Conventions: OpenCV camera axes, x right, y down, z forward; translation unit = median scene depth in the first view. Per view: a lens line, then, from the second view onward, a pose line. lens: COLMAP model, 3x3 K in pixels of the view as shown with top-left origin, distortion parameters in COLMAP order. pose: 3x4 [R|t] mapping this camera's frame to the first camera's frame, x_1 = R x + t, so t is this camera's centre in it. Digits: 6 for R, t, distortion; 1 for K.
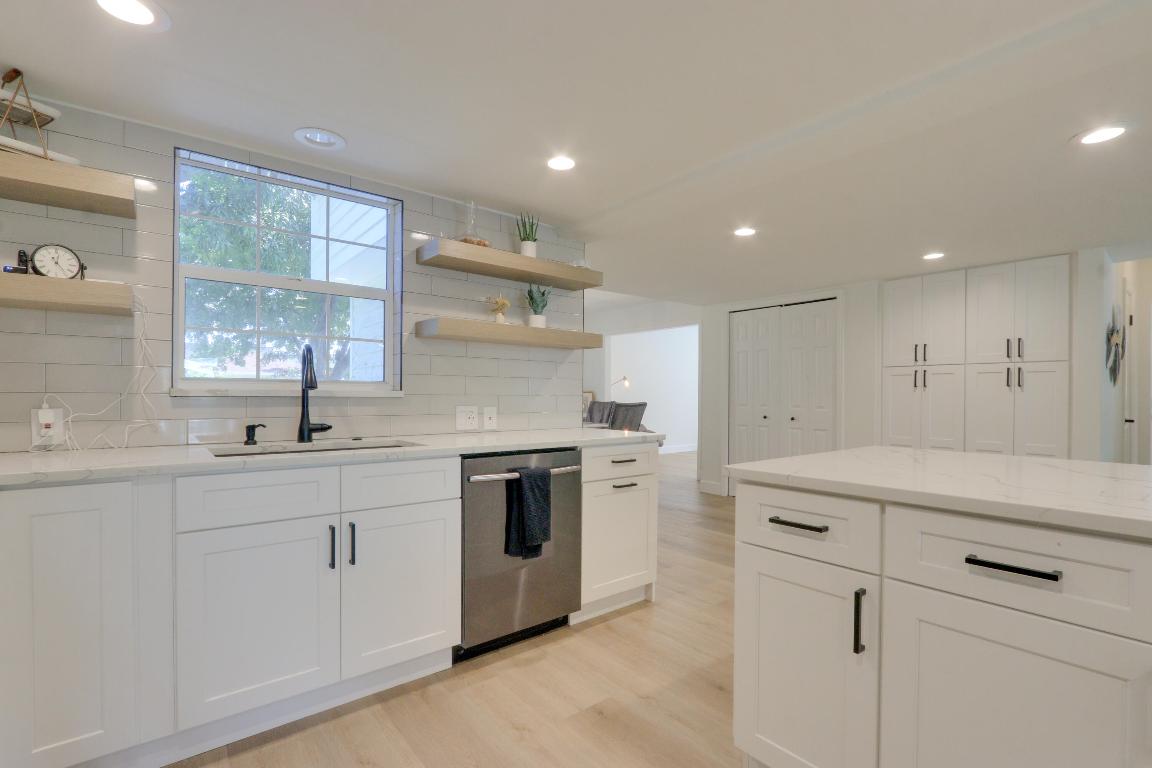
lens RADIAL K [[534.8, 0, 572.5], [0, 534.8, 398.0], [0, 0, 1]] dist [-0.014261, 0.001157]
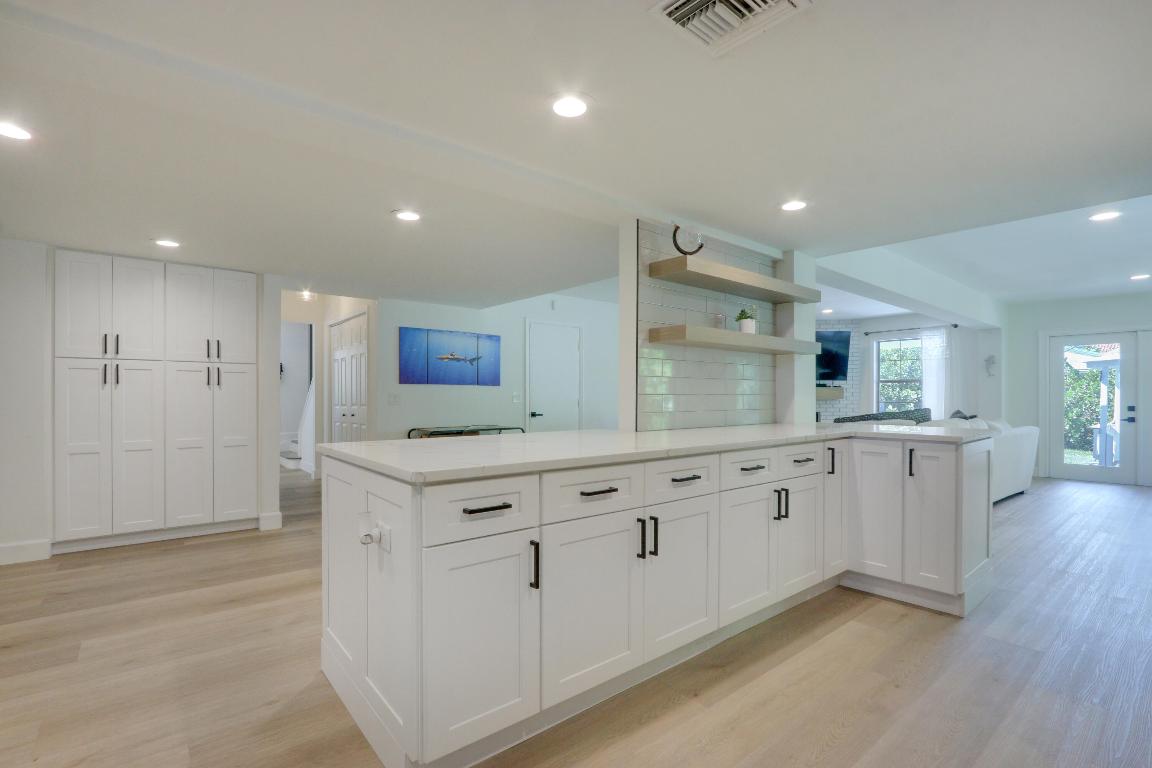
lens RADIAL K [[534.8, 0, 572.5], [0, 534.8, 398.0], [0, 0, 1]] dist [-0.014261, 0.001157]
pose [[-0.005199, -0.006297, 0.999967, -0.236316], [0.002647, 0.999977, 0.006311, -0.000639], [-0.999983, 0.002679, -0.005182, 0.277975]]
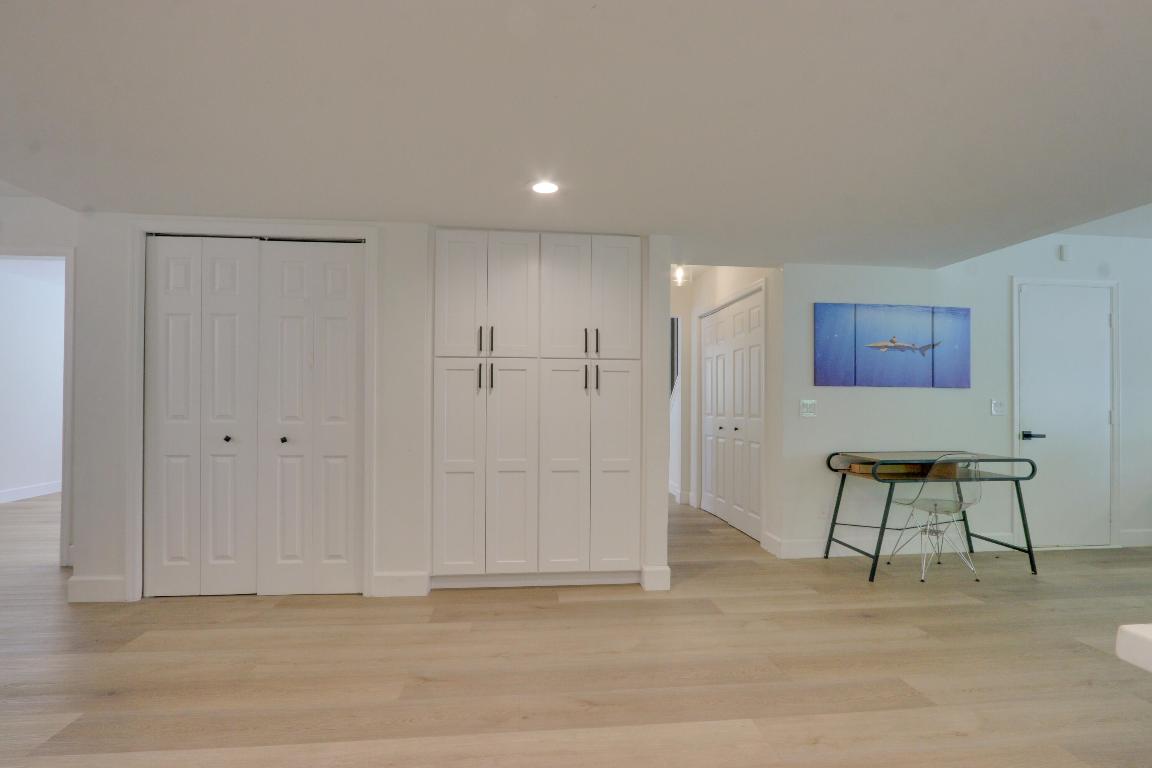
lens RADIAL K [[534.8, 0, 572.5], [0, 534.8, 398.0], [0, 0, 1]] dist [-0.014261, 0.001157]
pose [[0.543535, 0.005211, 0.839370, 0.137007], [-0.000766, 0.999983, -0.005711, -0.003337], [-0.839386, 0.002461, 0.543530, 0.574838]]
